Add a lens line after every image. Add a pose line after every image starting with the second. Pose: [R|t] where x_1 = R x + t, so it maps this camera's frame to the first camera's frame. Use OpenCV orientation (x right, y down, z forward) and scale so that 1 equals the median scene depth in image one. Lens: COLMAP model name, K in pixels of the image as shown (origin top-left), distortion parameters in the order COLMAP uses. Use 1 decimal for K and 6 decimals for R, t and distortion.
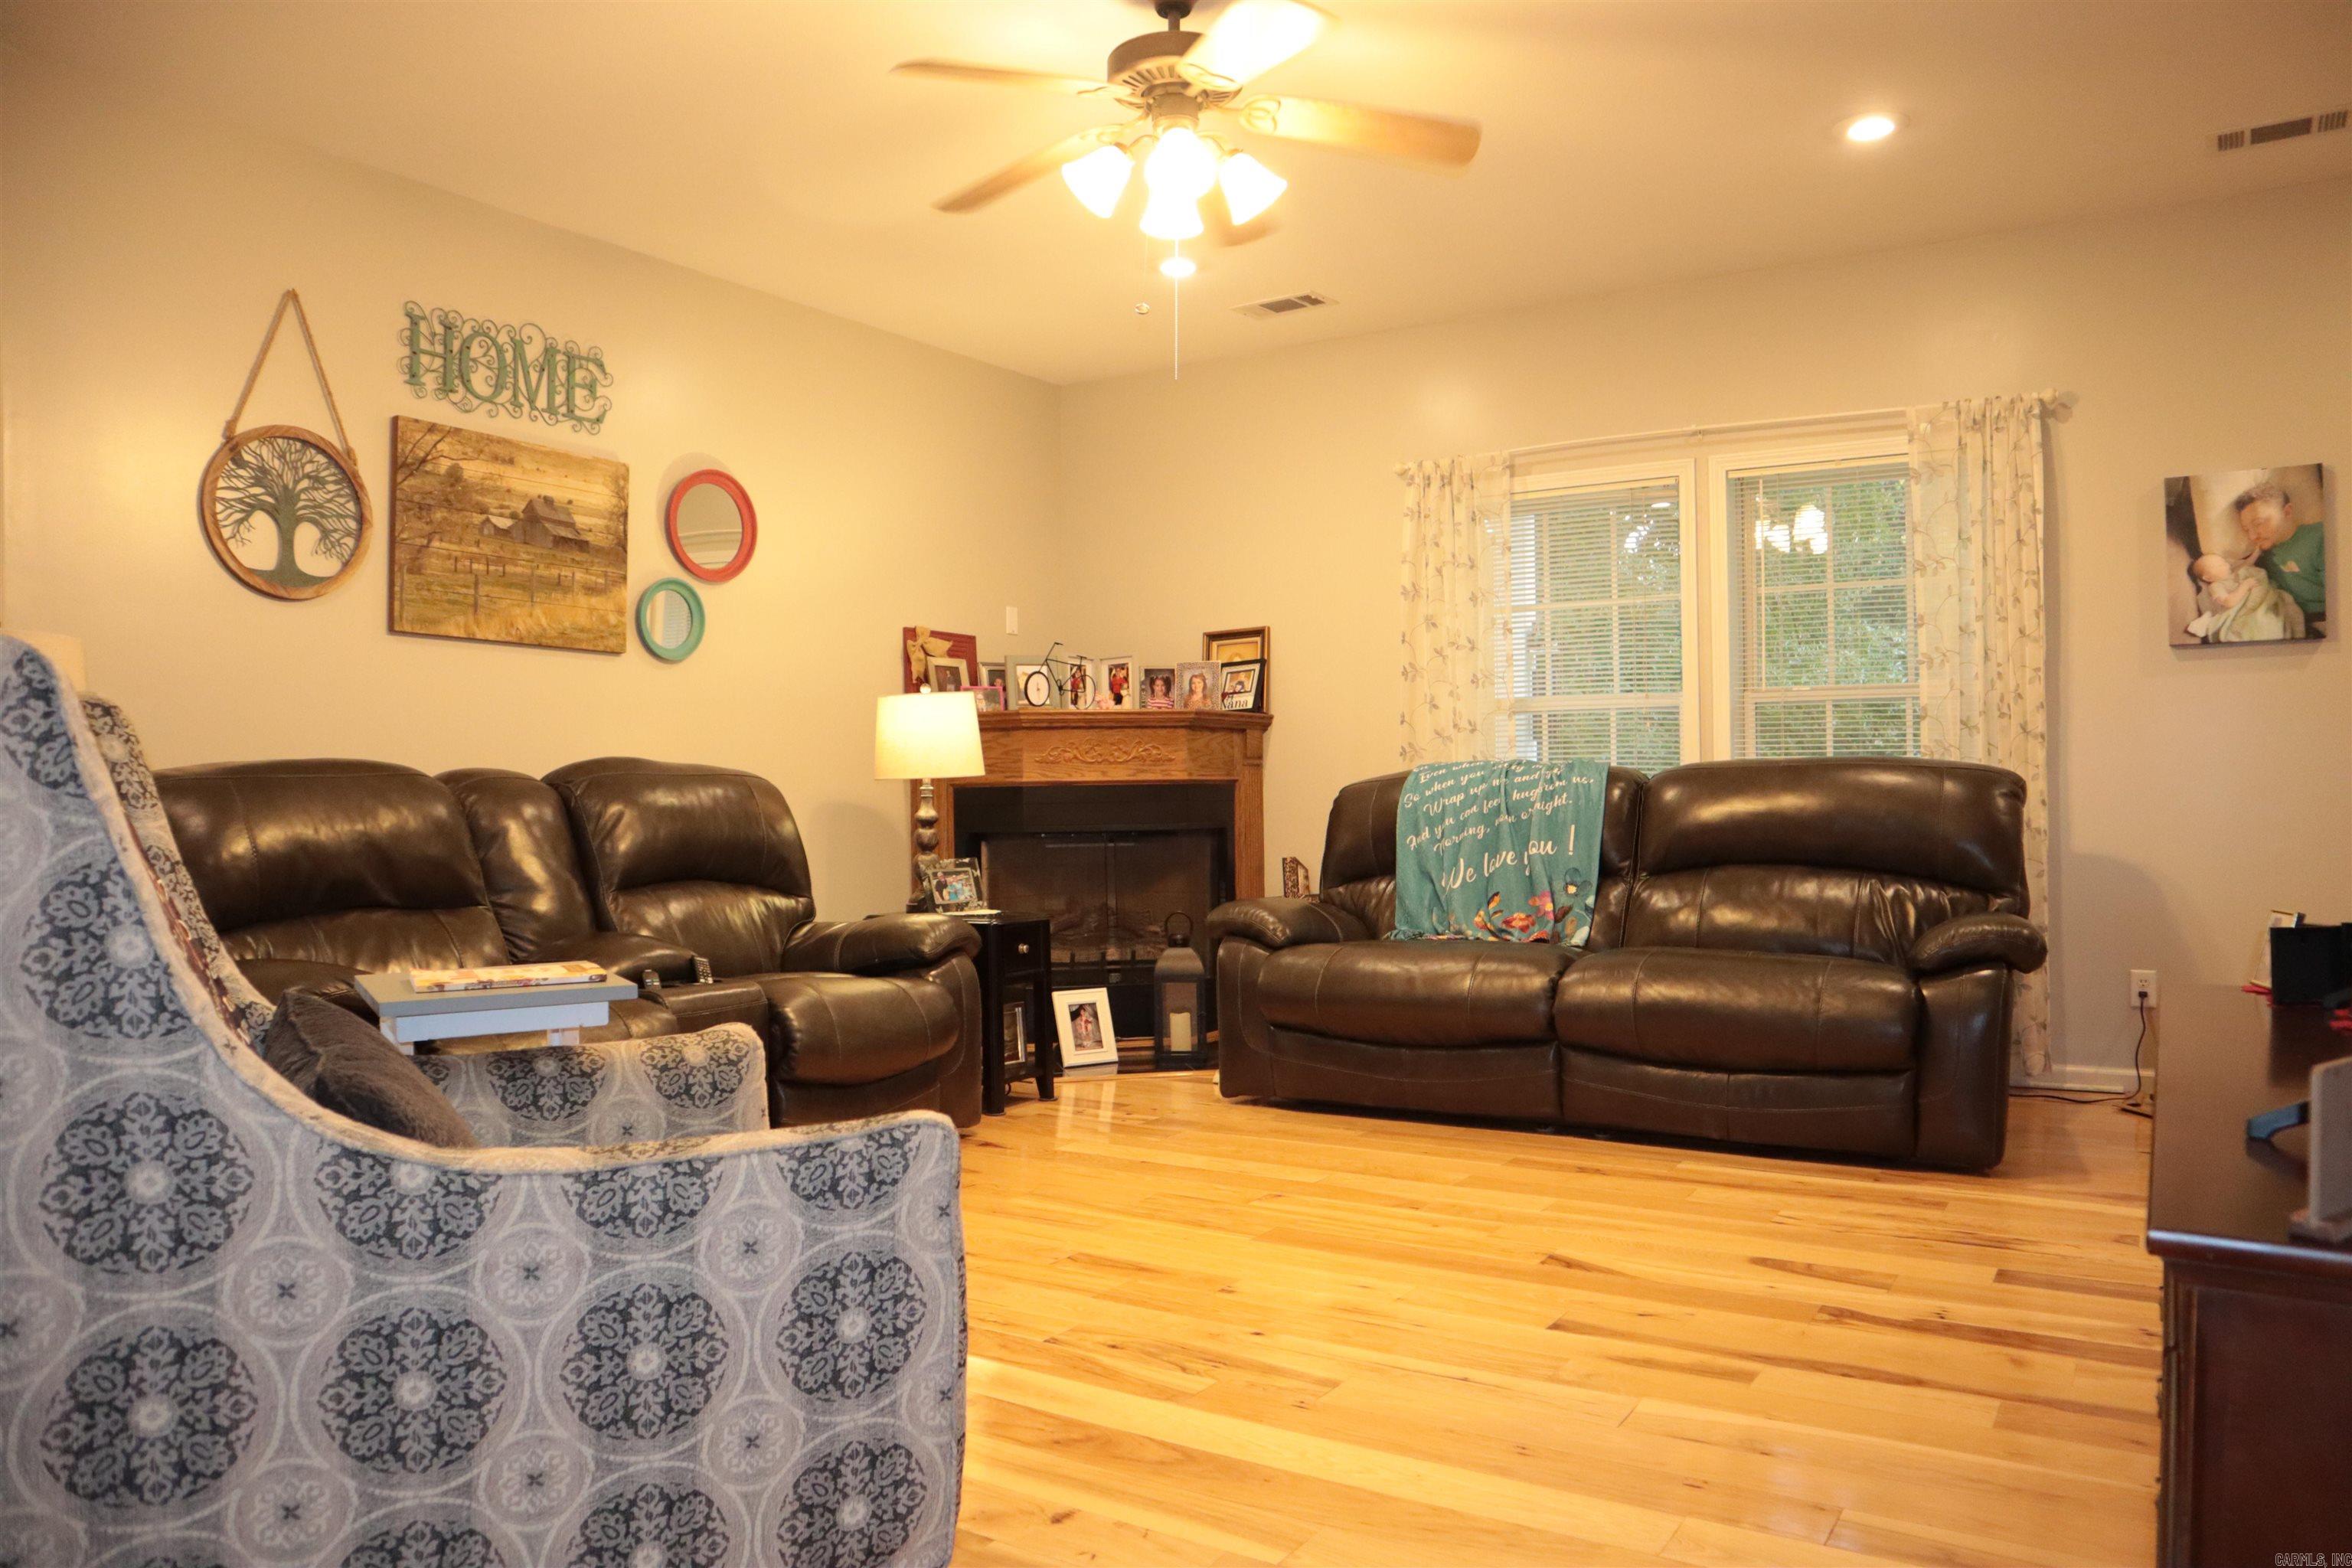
lens RADIAL K [[1648.0, 0, 1193.2], [0, 1648.0, 768.4], [0, 0, 1]] dist [-0.114091, 0.102023]
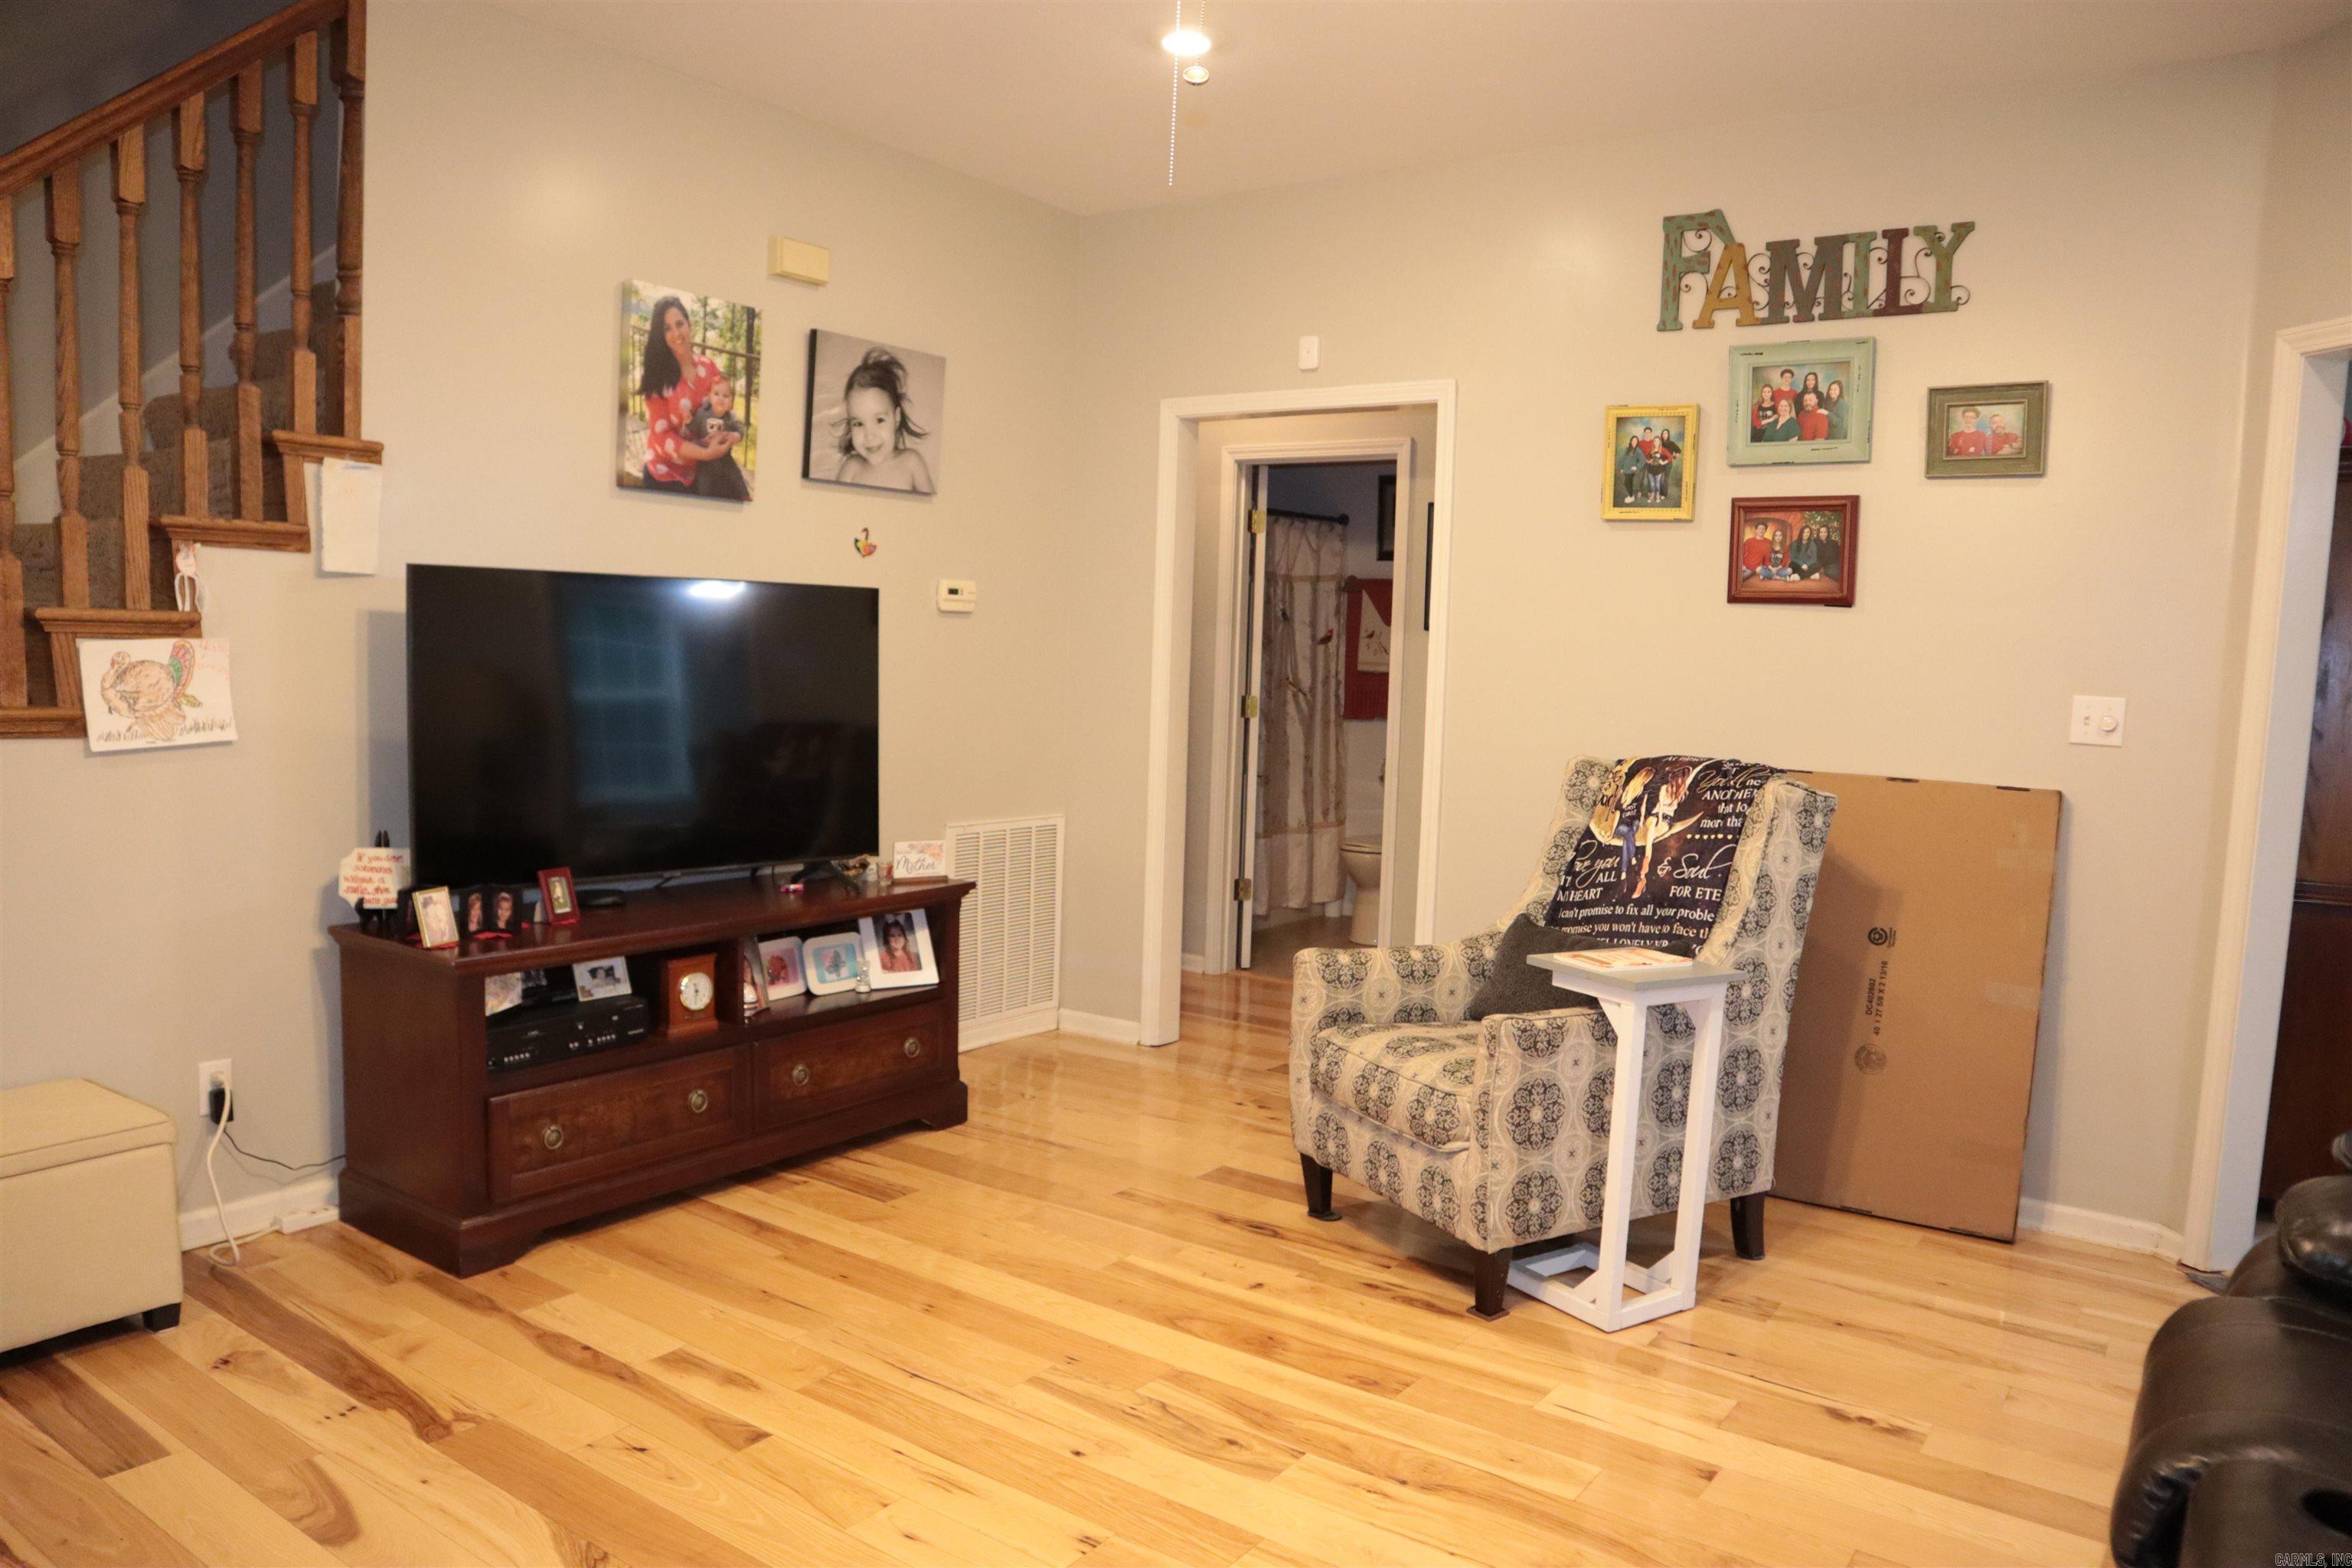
lens RADIAL K [[1643.5, 0, 1196.8], [0, 1643.5, 790.7], [0, 0, 1]] dist [-0.137950, 0.103781]
pose [[-0.998375, -0.030156, 0.048344, -0.037448], [-0.026326, 0.996607, 0.077982, -0.063088], [-0.050532, 0.076582, -0.995782, 1.147071]]
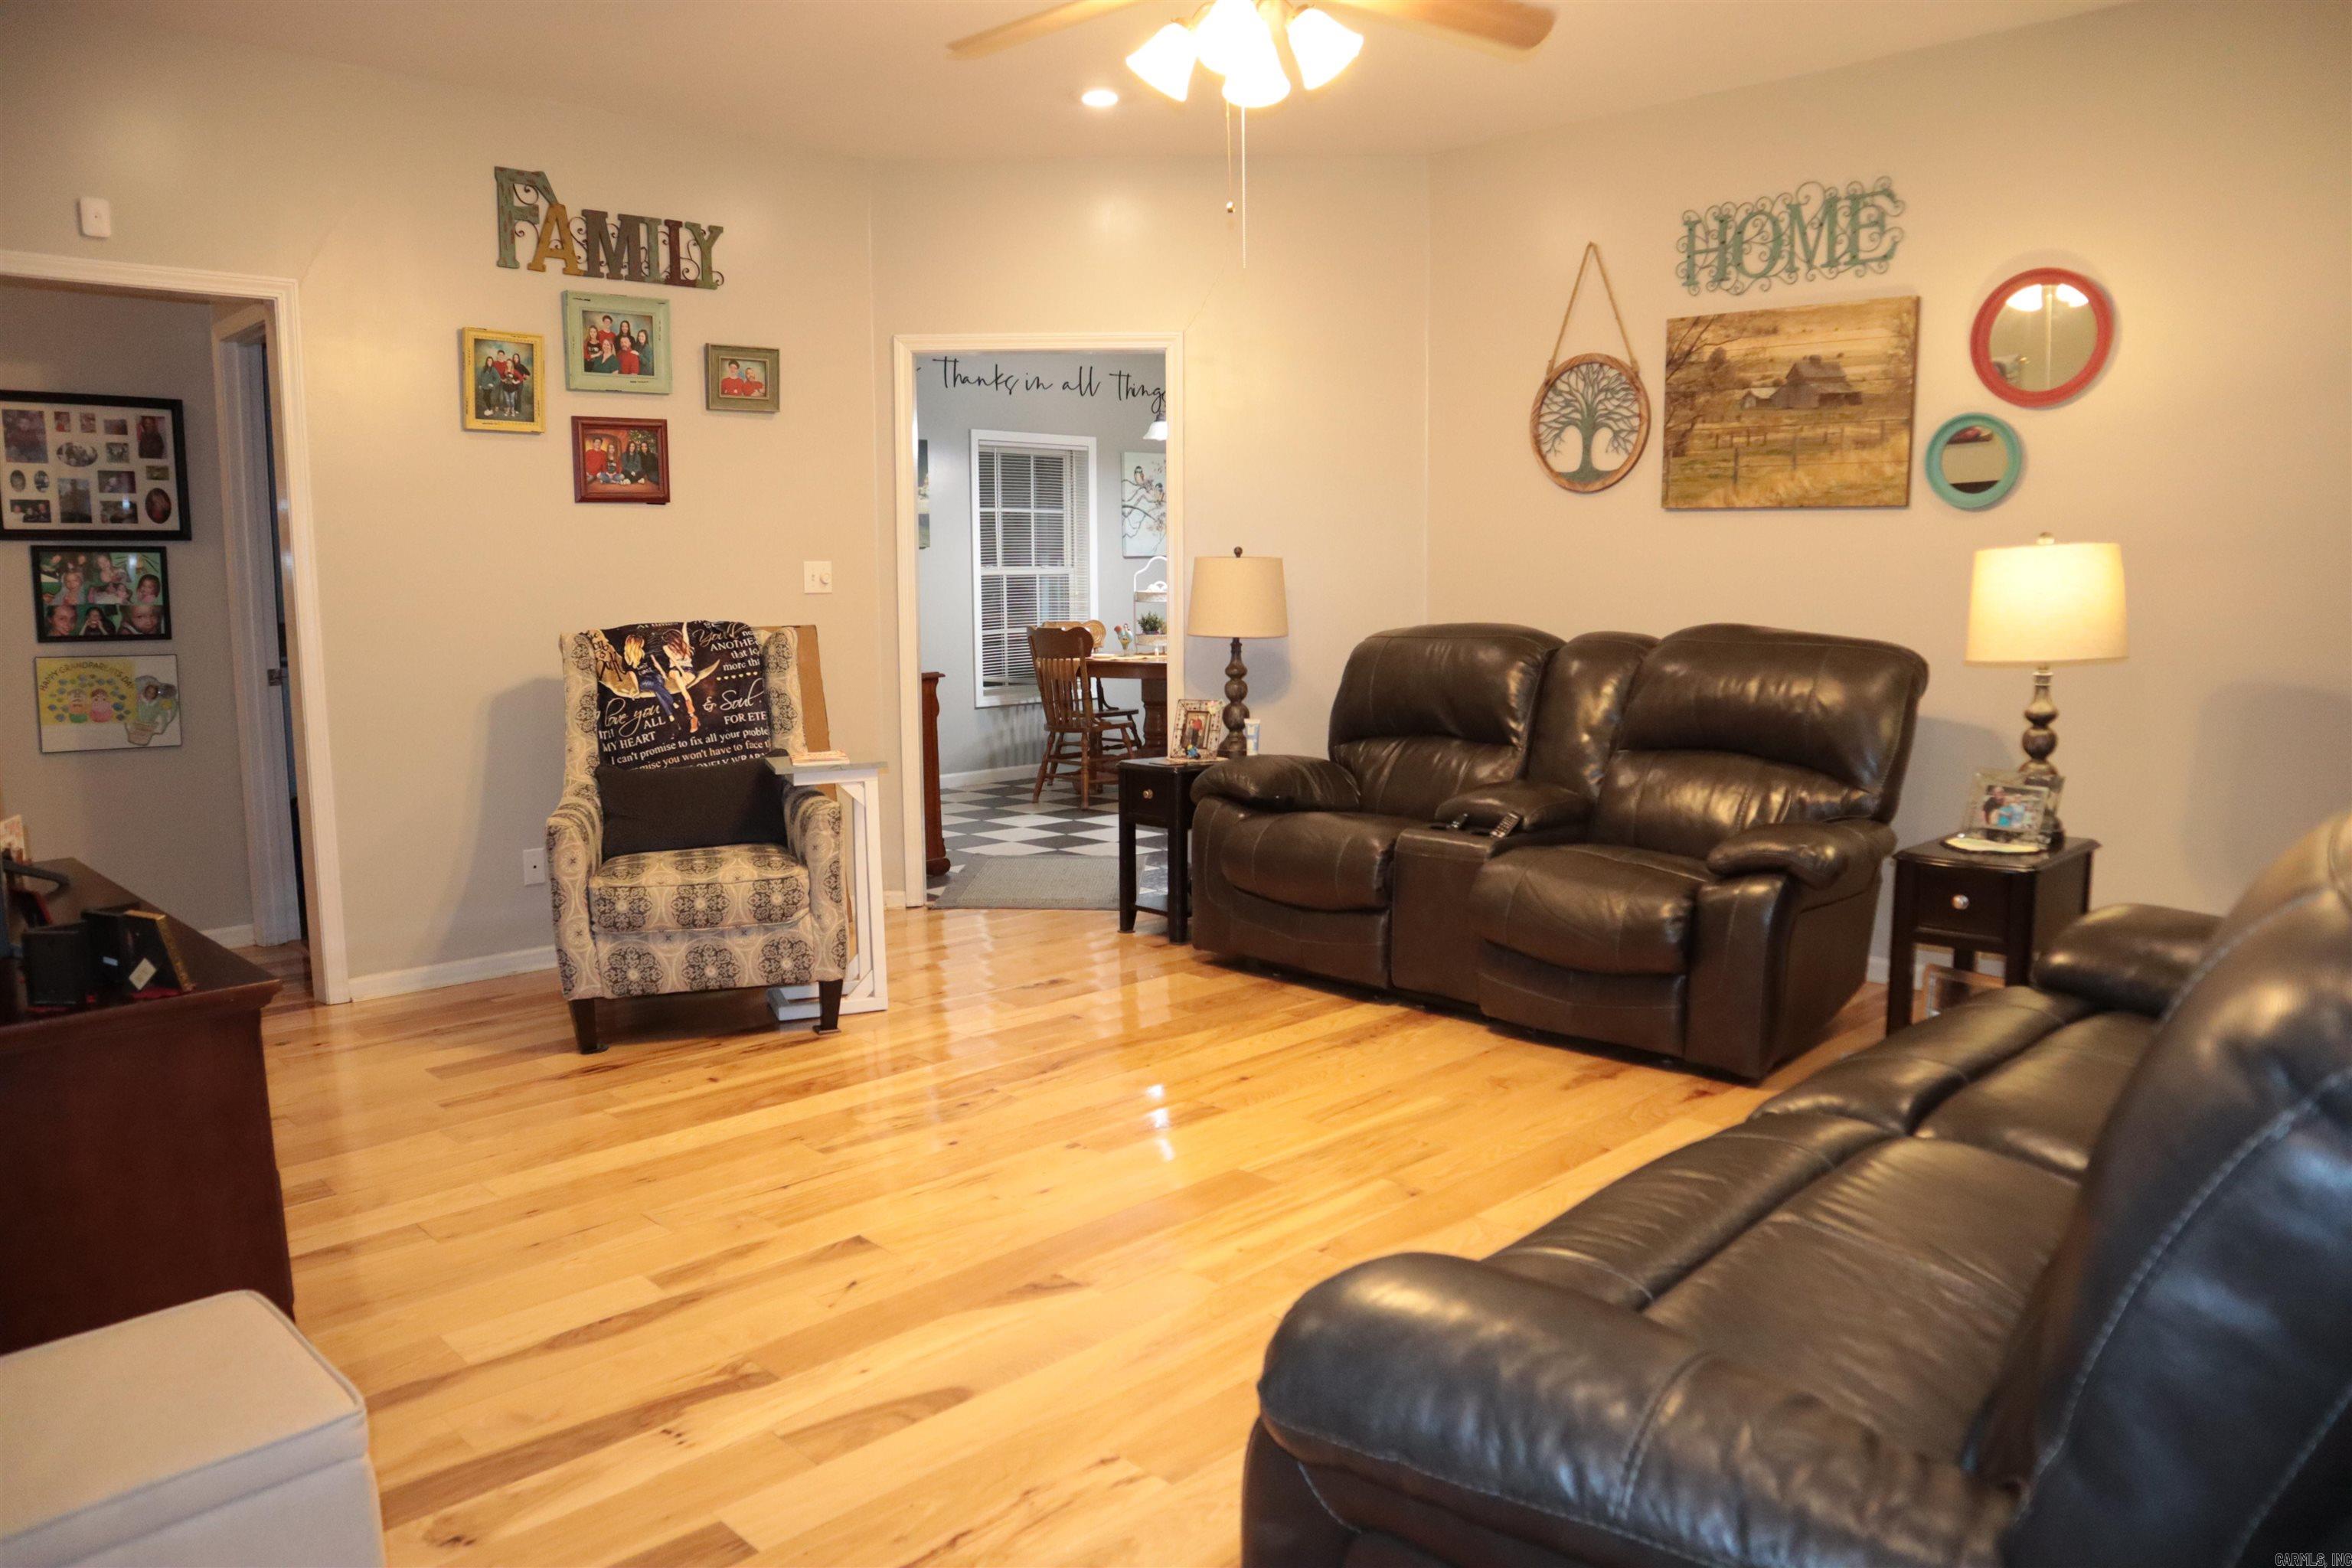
lens RADIAL K [[1648.0, 0, 1193.2], [0, 1648.0, 768.4], [0, 0, 1]] dist [-0.114091, 0.102023]
pose [[-0.222436, 0.129752, -0.966275, 0.710033], [0.025701, 0.991540, 0.127228, -0.054601], [0.974609, 0.003466, -0.223889, 0.887055]]
